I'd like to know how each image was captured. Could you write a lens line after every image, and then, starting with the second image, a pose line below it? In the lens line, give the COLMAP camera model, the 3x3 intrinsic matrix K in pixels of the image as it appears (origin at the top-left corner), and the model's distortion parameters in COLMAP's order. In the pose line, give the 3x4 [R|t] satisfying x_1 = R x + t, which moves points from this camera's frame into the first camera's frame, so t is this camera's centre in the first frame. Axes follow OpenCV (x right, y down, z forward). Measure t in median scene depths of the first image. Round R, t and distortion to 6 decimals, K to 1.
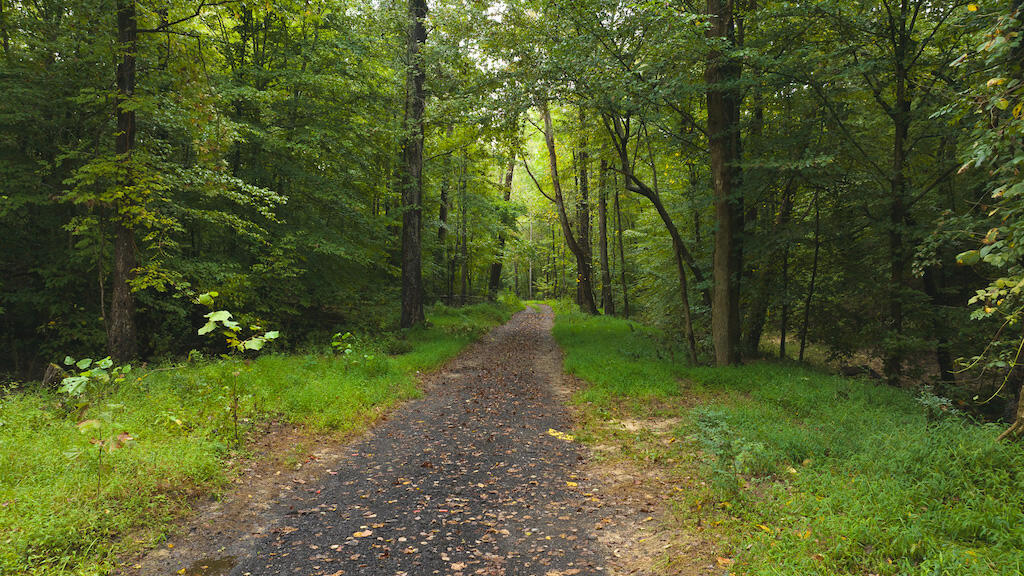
lens RADIAL K [[725.9, 0, 511.9], [0, 725.9, 285.2], [0, 0, 1]] dist [-0.000818, -0.000005]
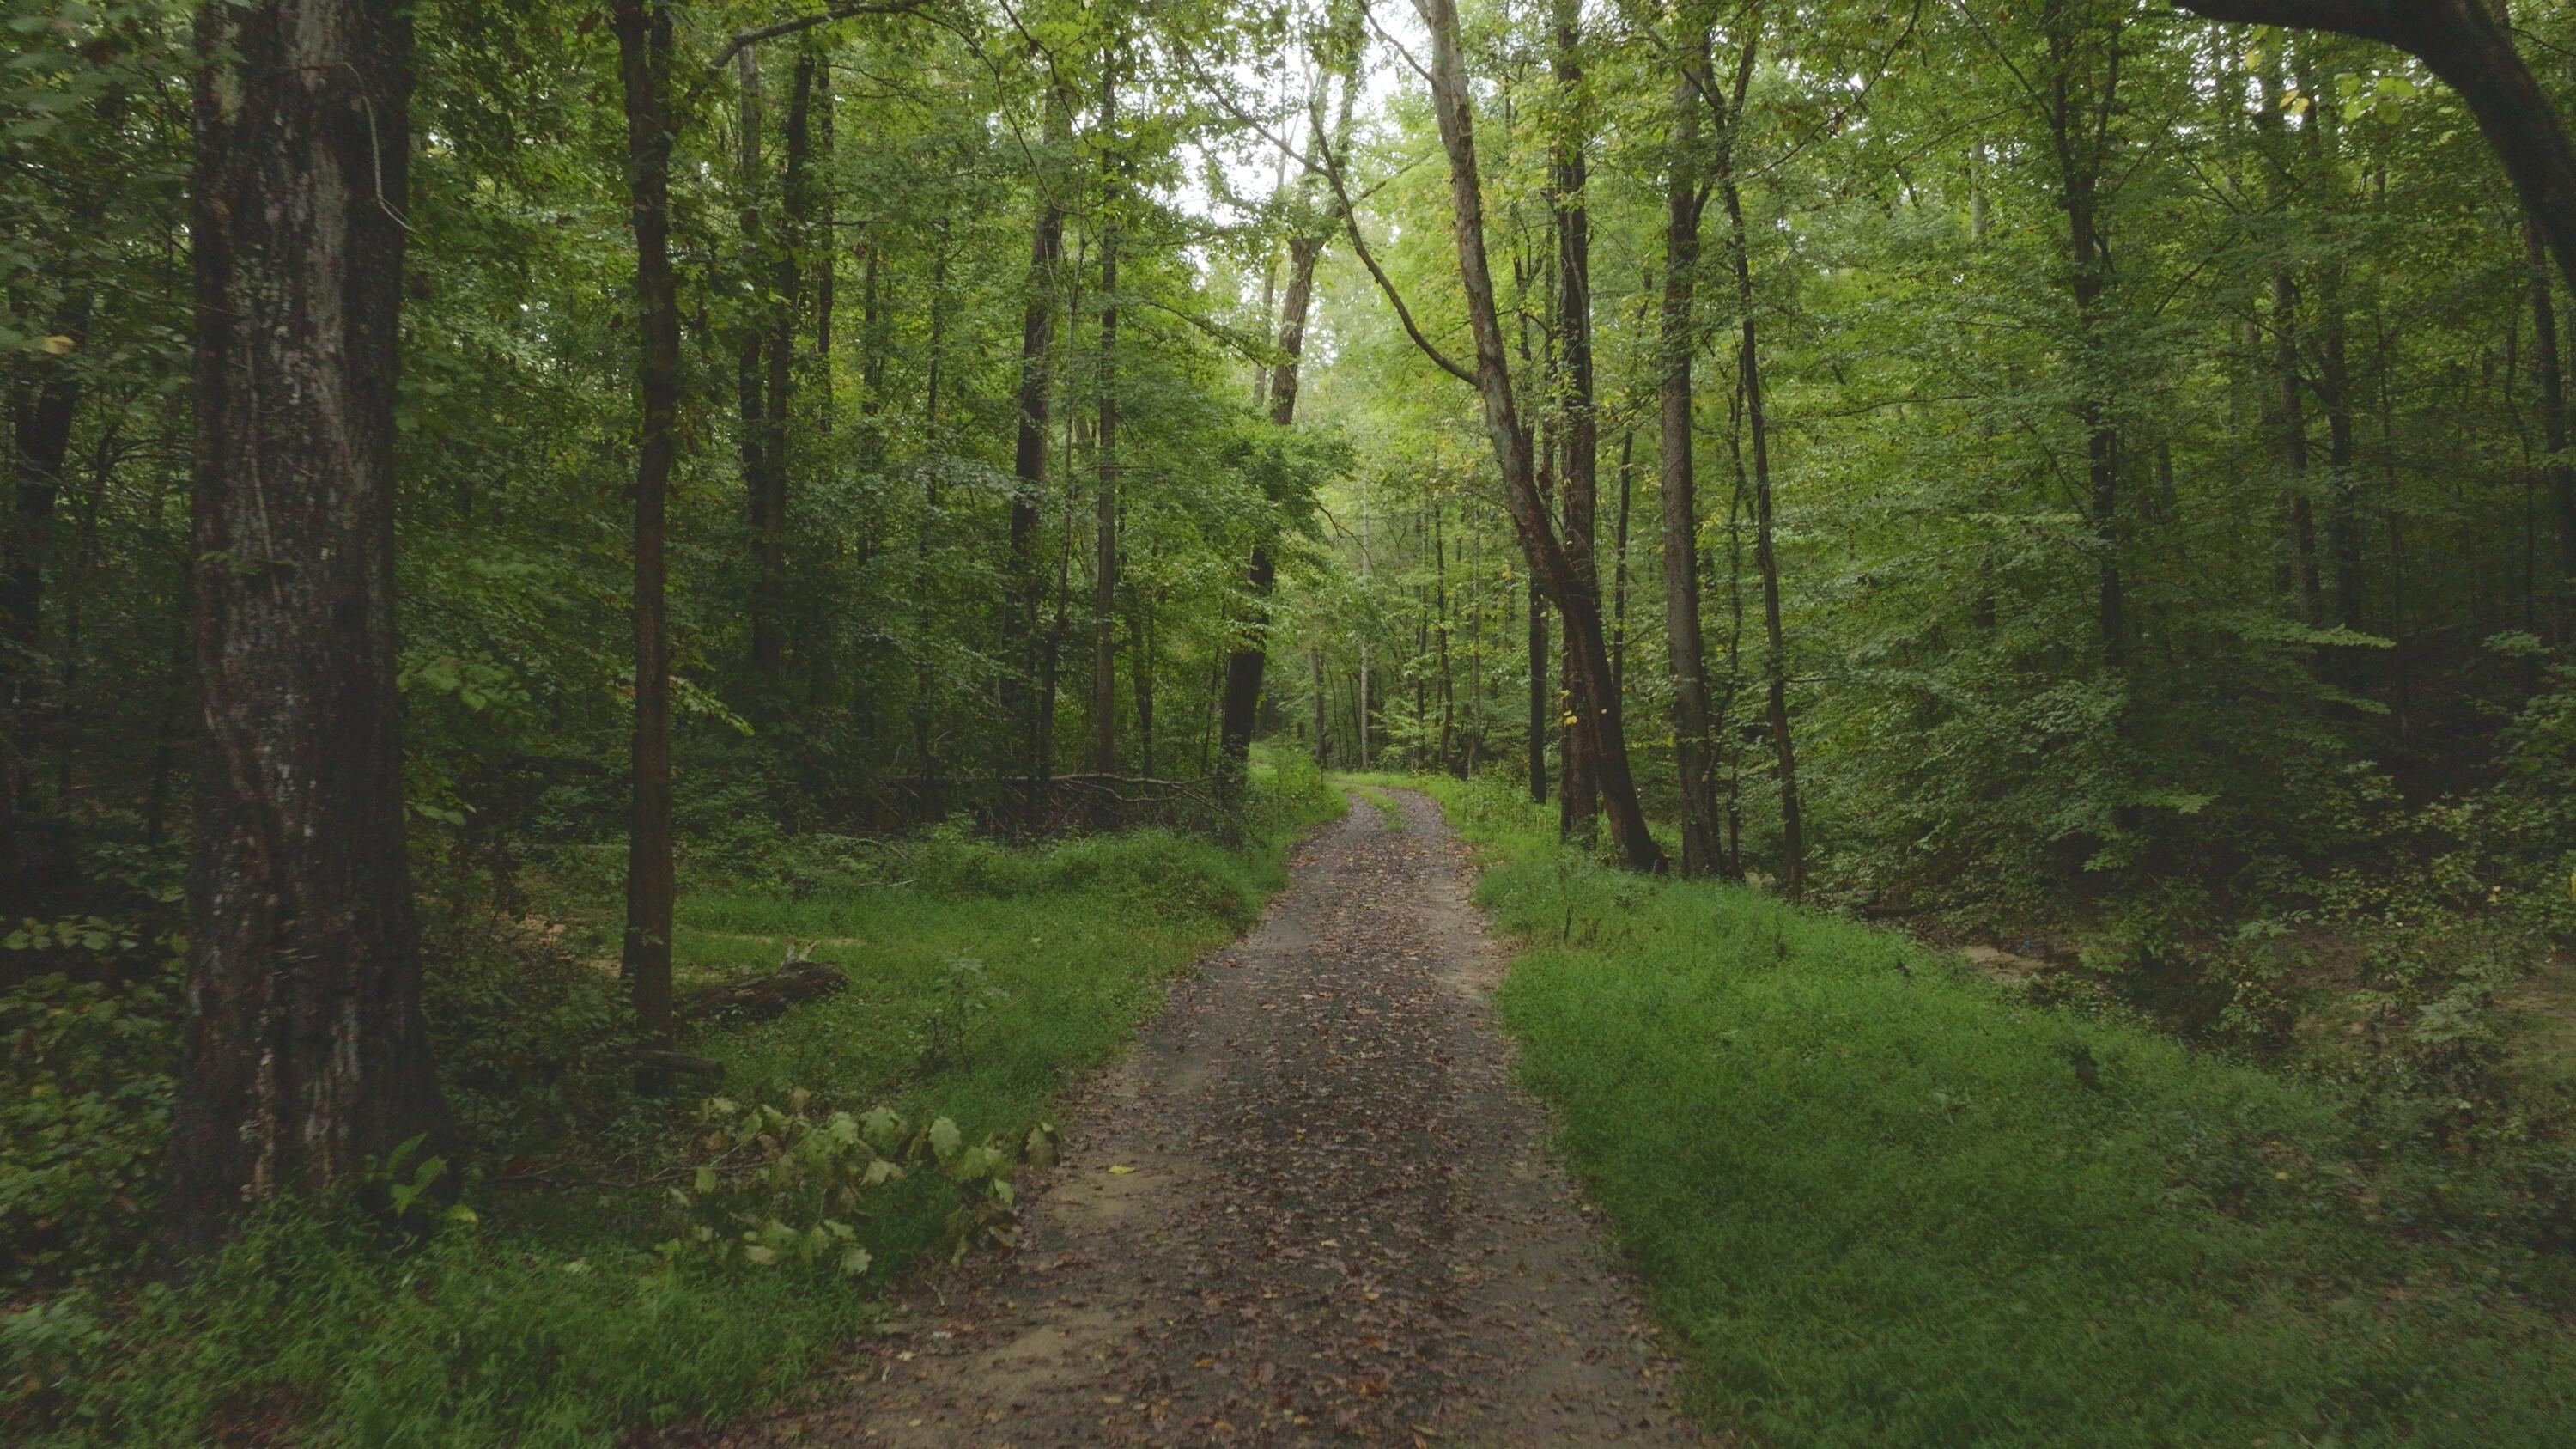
lens RADIAL K [[1946.8, 0, 1291.1], [0, 1946.8, 729.7], [0, 0, 1]] dist [0.001282, -0.000017]
pose [[0.999950, -0.002027, -0.009829, 0.004131], [0.002102, 0.999968, 0.007659, -0.005126], [0.009813, -0.007679, 0.999922, 0.254406]]
